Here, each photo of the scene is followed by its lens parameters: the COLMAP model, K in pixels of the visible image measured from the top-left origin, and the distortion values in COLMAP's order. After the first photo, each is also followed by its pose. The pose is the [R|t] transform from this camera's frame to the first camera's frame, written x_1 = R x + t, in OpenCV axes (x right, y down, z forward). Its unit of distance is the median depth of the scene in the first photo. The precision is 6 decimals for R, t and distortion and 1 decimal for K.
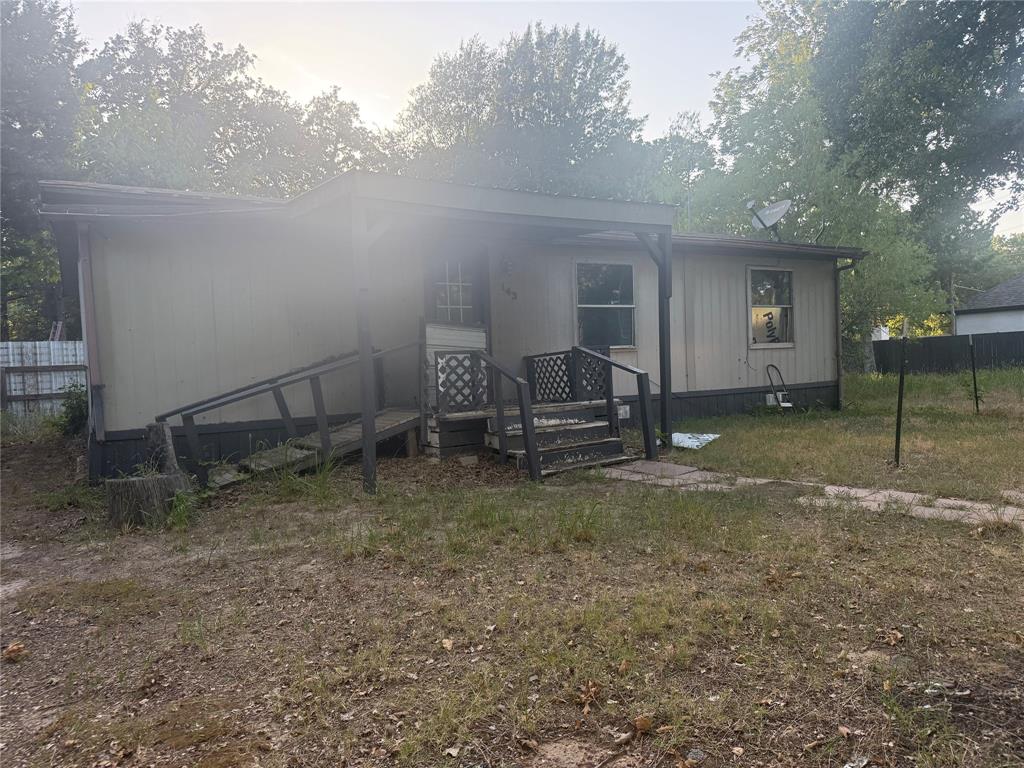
lens RADIAL K [[731.4, 0, 512.0], [0, 731.4, 384.0], [0, 0, 1]] dist [0.050858, -0.004479]
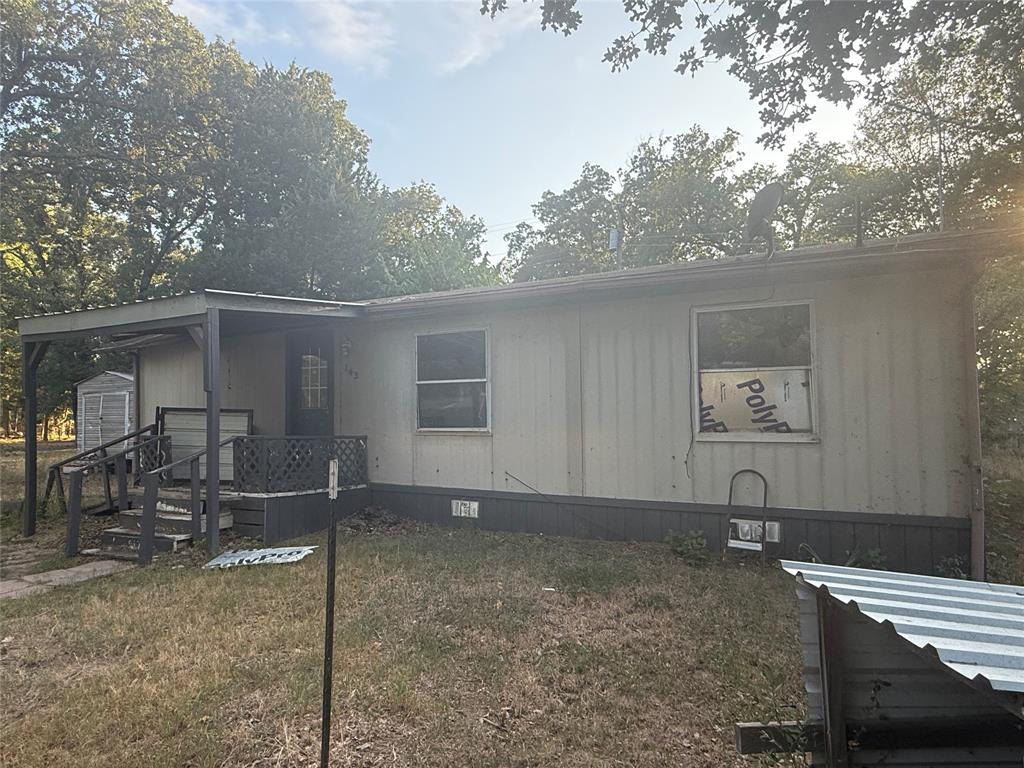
lens RADIAL K [[615.0, 0, 512.0], [0, 615.0, 384.0], [0, 0, 1]] dist [0.024875, -0.000958]
pose [[0.535424, -0.007491, -0.844550, 0.678787], [-0.037181, 0.998782, -0.032431, -0.072926], [0.843764, 0.048766, 0.534494, 0.593643]]
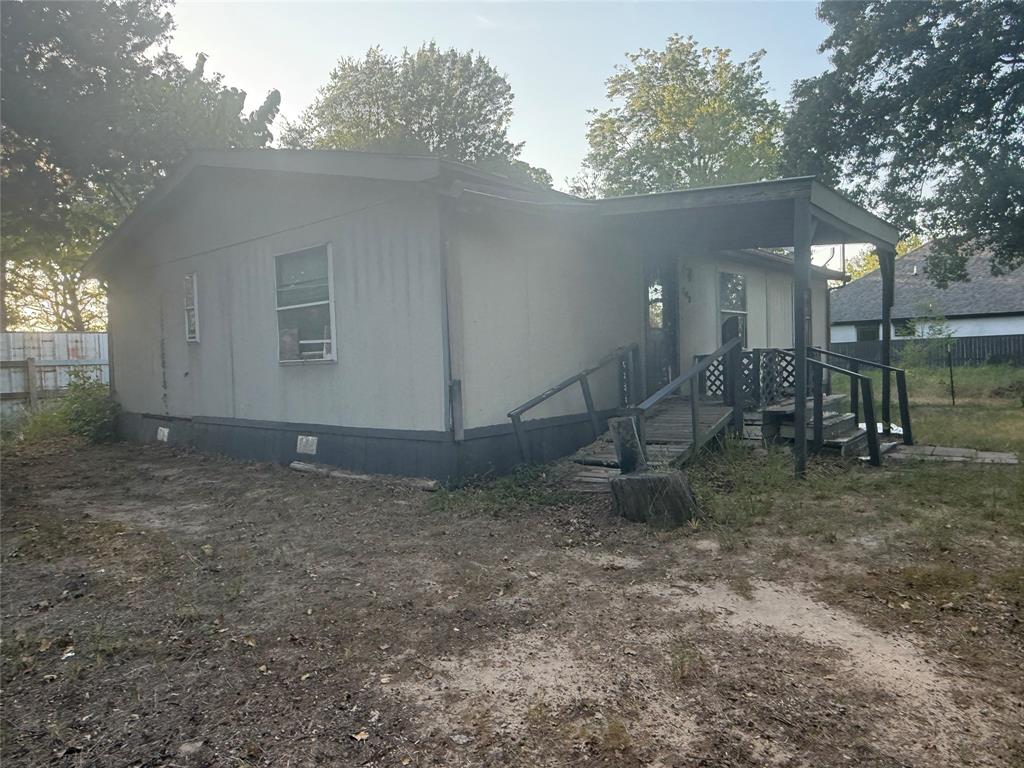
lens RADIAL K [[683.1, 0, 512.0], [0, 683.1, 384.0], [0, 0, 1]] dist [0.025683, -0.000015]
pose [[0.950200, -0.000945, 0.311638, -0.453878], [0.001633, 0.999997, -0.001947, 0.004583], [-0.311636, 0.002359, 0.950199, 0.097957]]
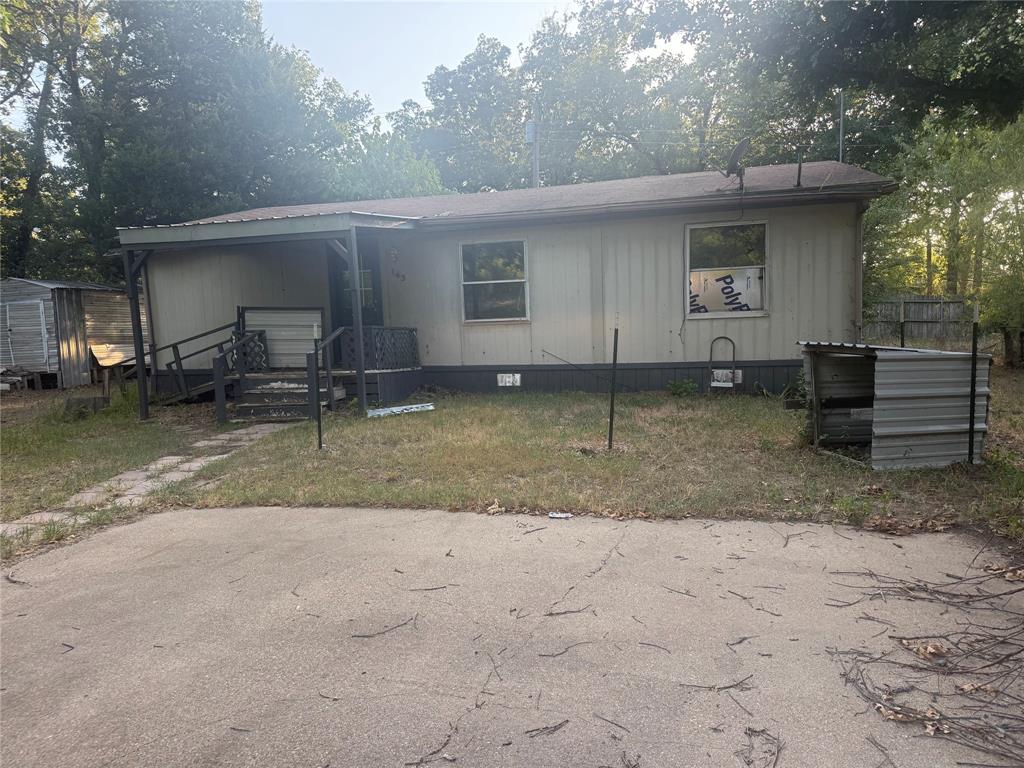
lens RADIAL K [[731.4, 0, 512.0], [0, 731.4, 384.0], [0, 0, 1]] dist [0.050858, -0.004479]
pose [[0.703919, 0.074391, -0.706374, 0.810022], [-0.010714, 0.995499, 0.094164, -0.051049], [0.710199, -0.058715, 0.701548, 0.220887]]
